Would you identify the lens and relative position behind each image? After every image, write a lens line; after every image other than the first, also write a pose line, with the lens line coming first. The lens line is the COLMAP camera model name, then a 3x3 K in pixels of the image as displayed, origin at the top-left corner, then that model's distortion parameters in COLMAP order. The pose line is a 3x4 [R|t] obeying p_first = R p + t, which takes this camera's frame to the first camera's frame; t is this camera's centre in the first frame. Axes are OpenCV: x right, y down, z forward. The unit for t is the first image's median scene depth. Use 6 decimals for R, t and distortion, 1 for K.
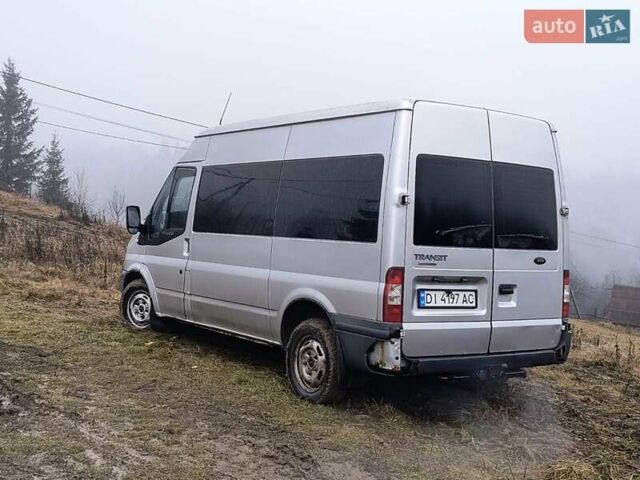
lens RADIAL K [[866.4, 0, 319.3], [0, 866.4, 238.5], [0, 0, 1]] dist [0.022404, 0.000000]
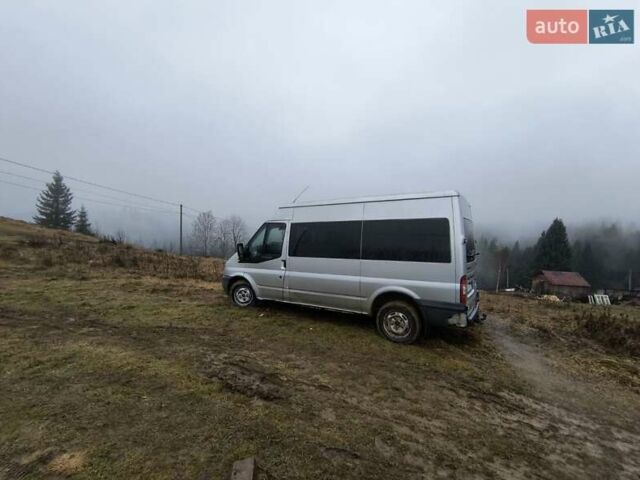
lens RADIAL K [[294.8, 0, 320.5], [0, 294.8, 240.4], [0, 0, 1]] dist [-0.005654, -0.001784]
pose [[0.917287, -0.039642, 0.396249, -0.403650], [0.039754, 0.999178, 0.007933, -0.054670], [-0.396237, 0.008476, 0.918109, 0.426450]]
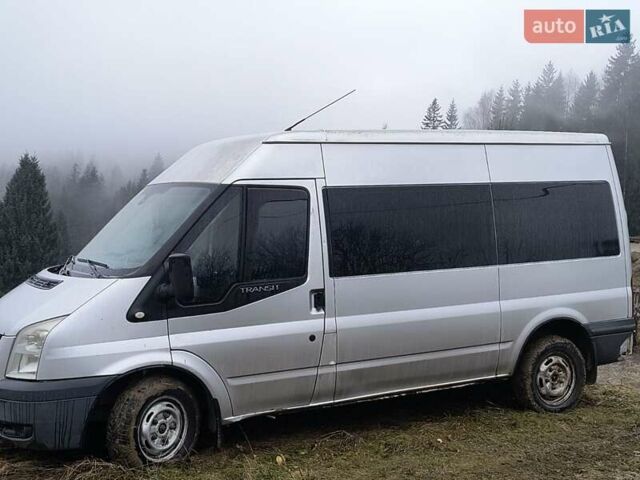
lens RADIAL K [[866.4, 0, 321.8], [0, 866.4, 240.3], [0, 0, 1]] dist [0.022404, 0.000000]
pose [[0.099779, -0.091272, 0.990815, -1.009094], [0.042680, 0.995260, 0.087384, -0.120378], [-0.994094, 0.033569, 0.103202, 1.100762]]
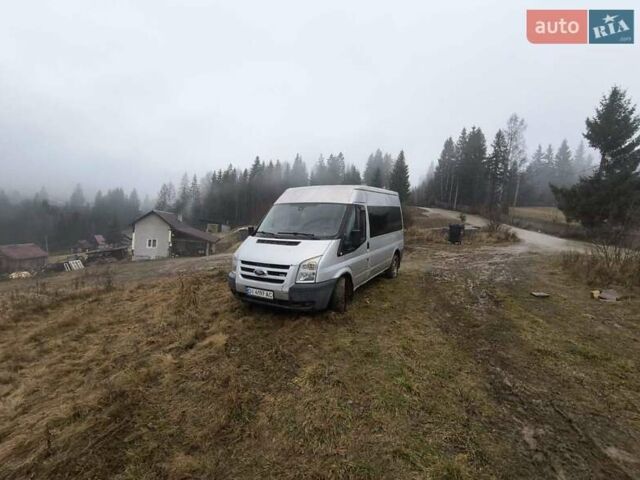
lens RADIAL K [[294.8, 0, 316.8], [0, 294.8, 245.2], [0, 0, 1]] dist [-0.005654, -0.001784]
pose [[-0.441905, -0.151397, 0.884194, -0.838307], [-0.010913, 0.986490, 0.163458, -0.122957], [-0.896996, 0.062584, -0.437587, 1.676537]]
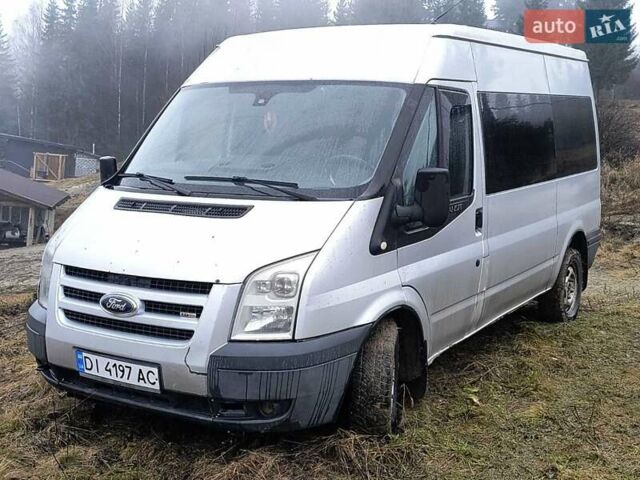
lens RADIAL K [[866.4, 0, 323.4], [0, 866.4, 238.9], [0, 0, 1]] dist [0.022404, 0.000000]
pose [[-0.409469, -0.176277, 0.895132, -0.799696], [-0.008477, 0.981849, 0.189477, -0.114364], [-0.912285, 0.069997, -0.403531, 1.618840]]
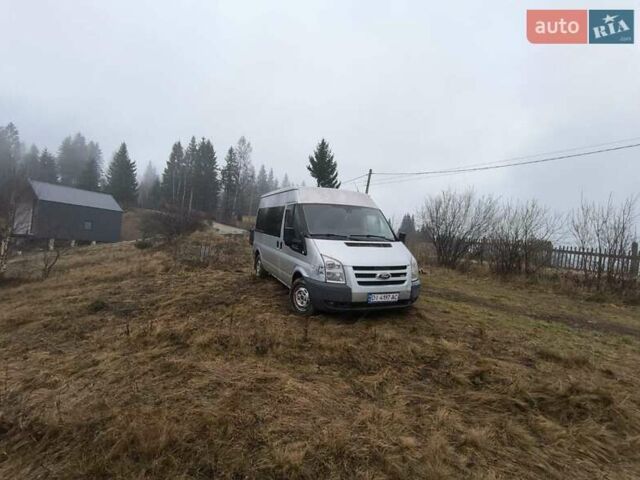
lens RADIAL K [[294.8, 0, 319.6], [0, 294.8, 243.0], [0, 0, 1]] dist [-0.005654, -0.001784]
pose [[-0.975861, -0.110620, 0.188303, -0.212075], [-0.095497, 0.991568, 0.087598, -0.069197], [-0.196405, 0.067501, -0.978197, 2.128775]]
